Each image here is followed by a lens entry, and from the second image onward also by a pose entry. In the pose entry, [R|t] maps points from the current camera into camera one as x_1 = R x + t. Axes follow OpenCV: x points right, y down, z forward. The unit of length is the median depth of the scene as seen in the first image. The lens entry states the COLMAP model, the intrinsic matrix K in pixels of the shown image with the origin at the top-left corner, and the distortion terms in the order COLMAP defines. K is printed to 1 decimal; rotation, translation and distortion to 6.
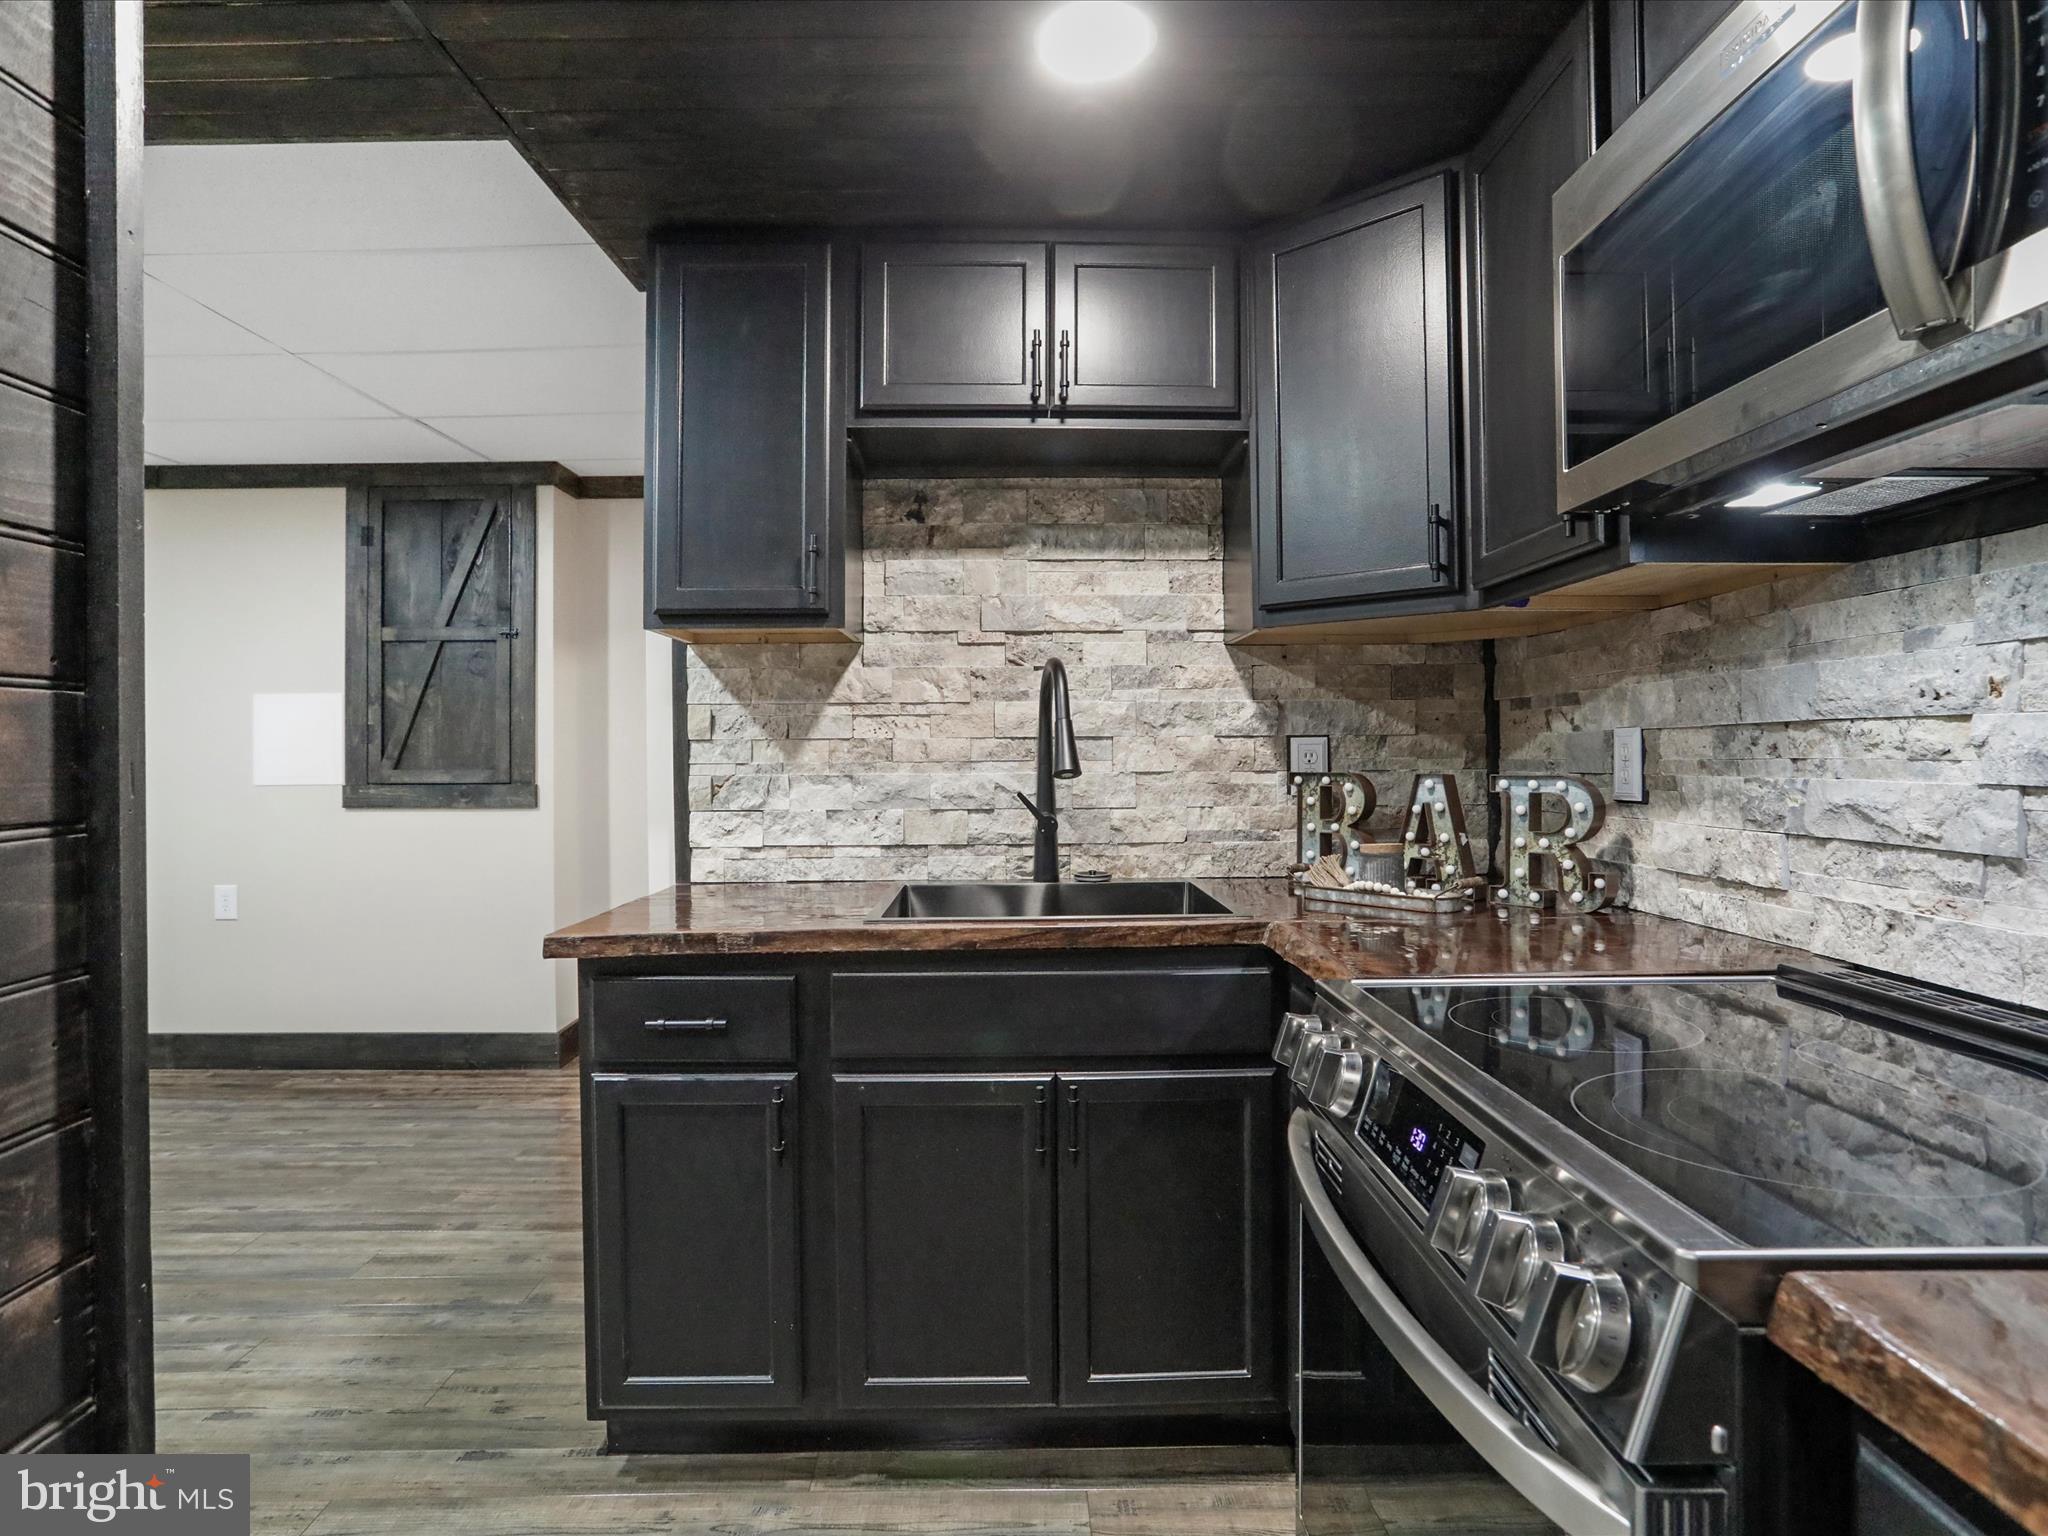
lens RADIAL K [[1116.0, 0, 1026.9], [0, 1116.0, 759.7], [0, 0, 1]] dist [-0.055498, 0.014695]
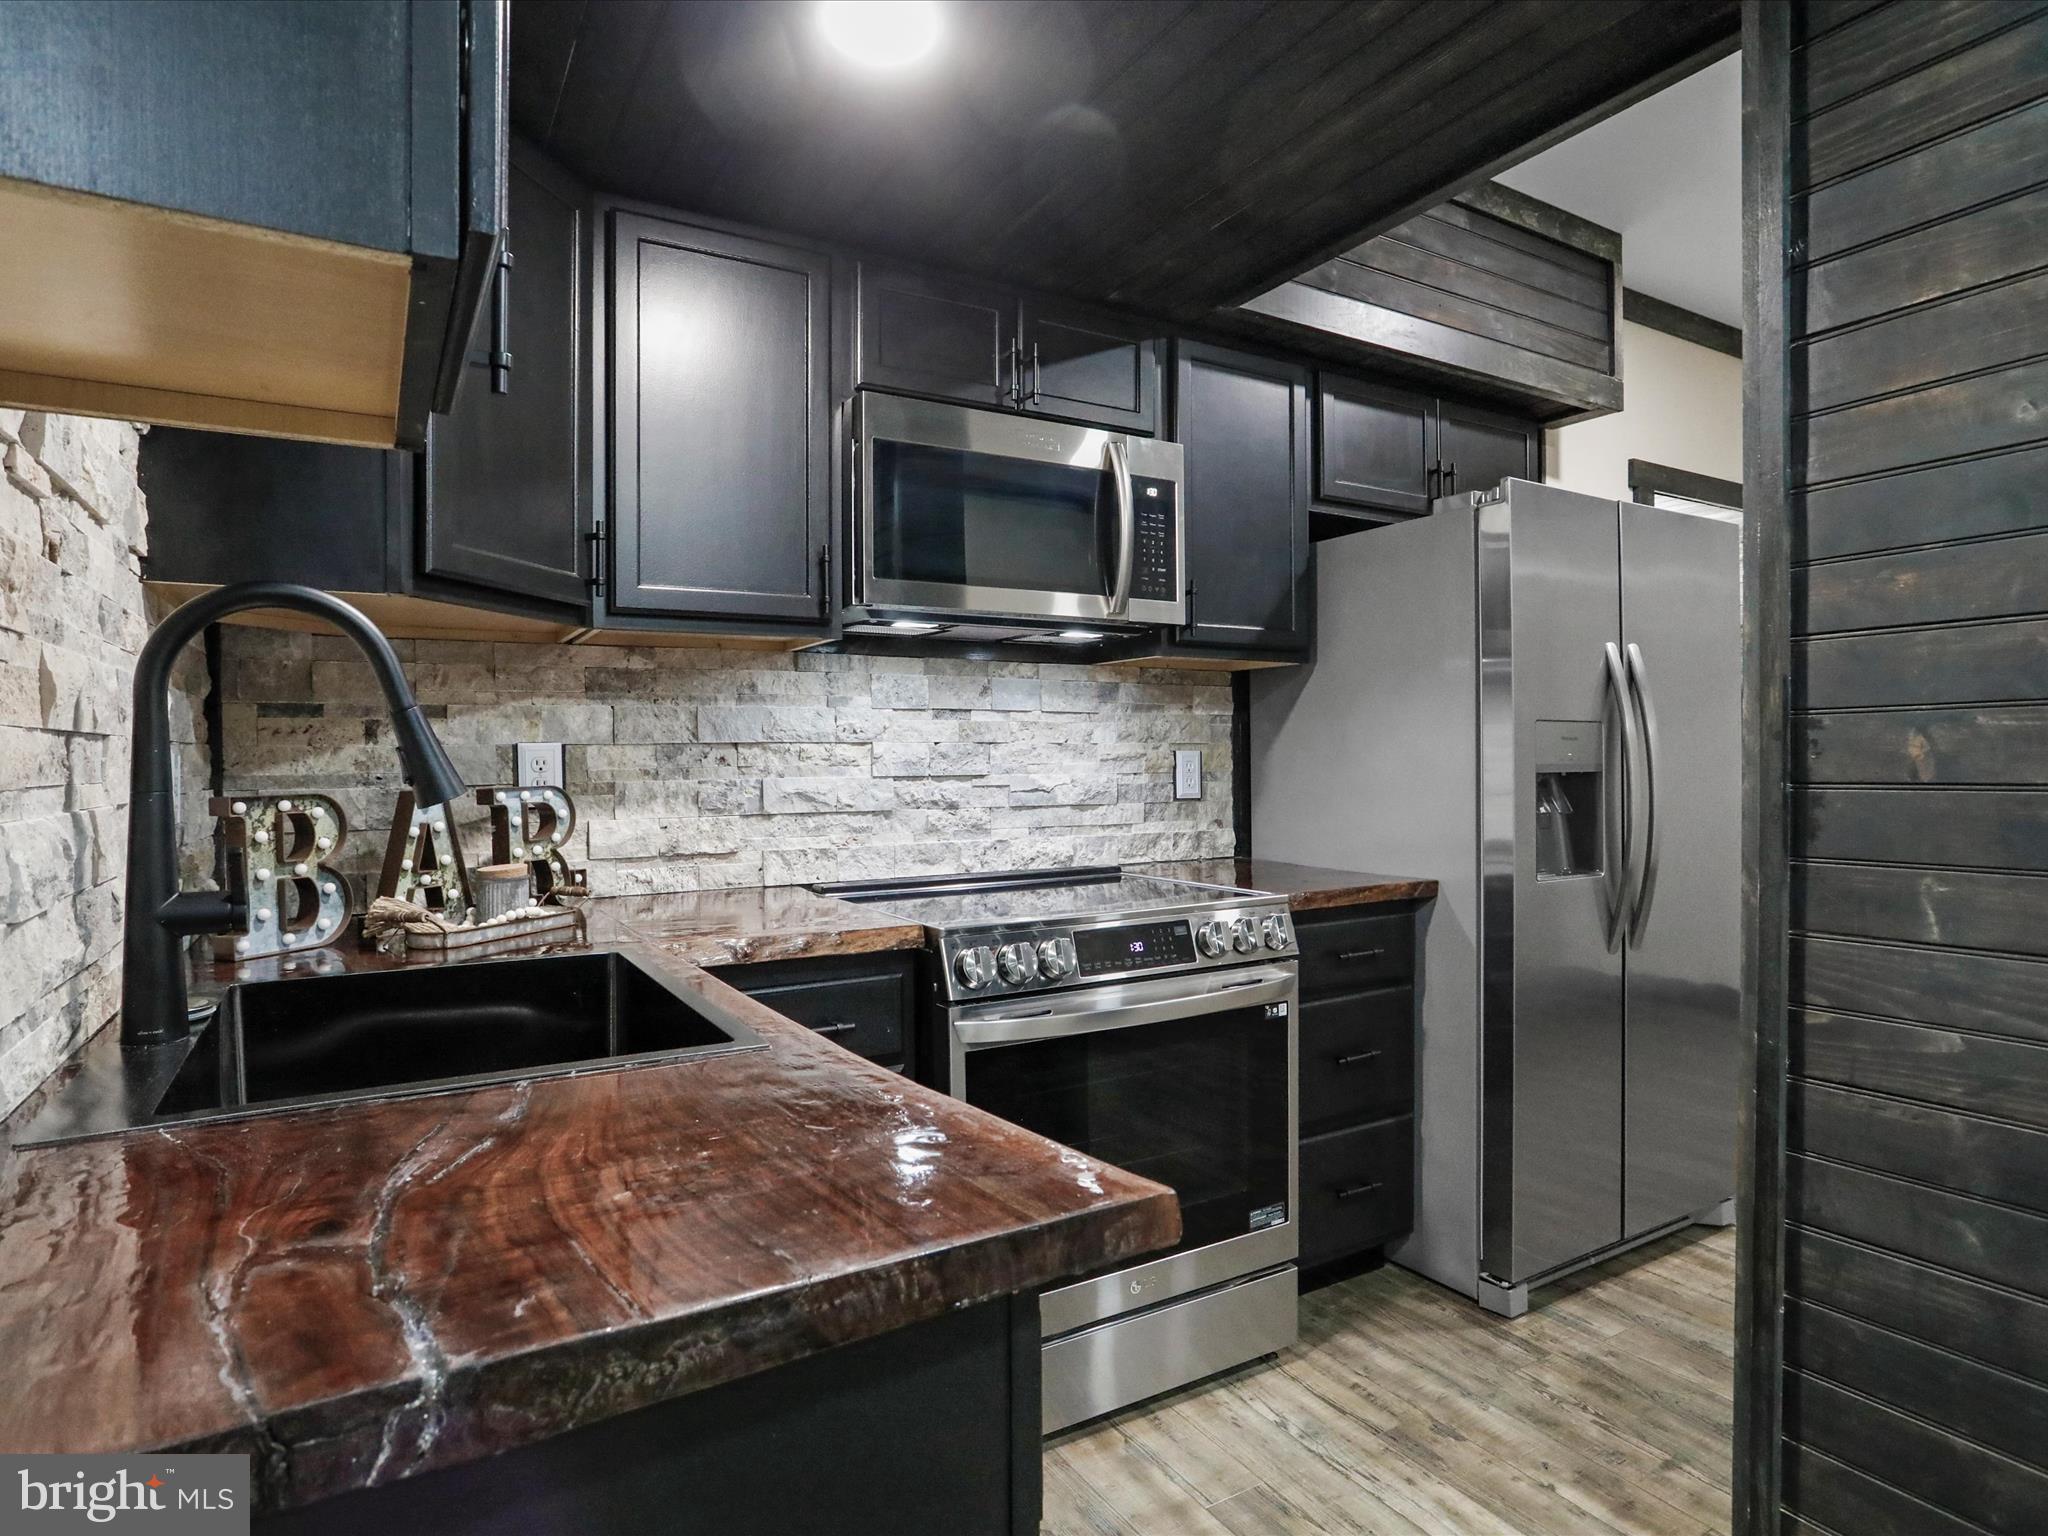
lens RADIAL K [[1116.0, 0, 1021.8], [0, 1116.0, 771.8], [0, 0, 1]] dist [-0.055498, 0.014695]
pose [[-0.487426, -0.001197, 0.873164, -0.909324], [0.017003, 0.999796, 0.010863, -0.003732], [-0.872999, 0.020141, -0.487306, 1.480039]]
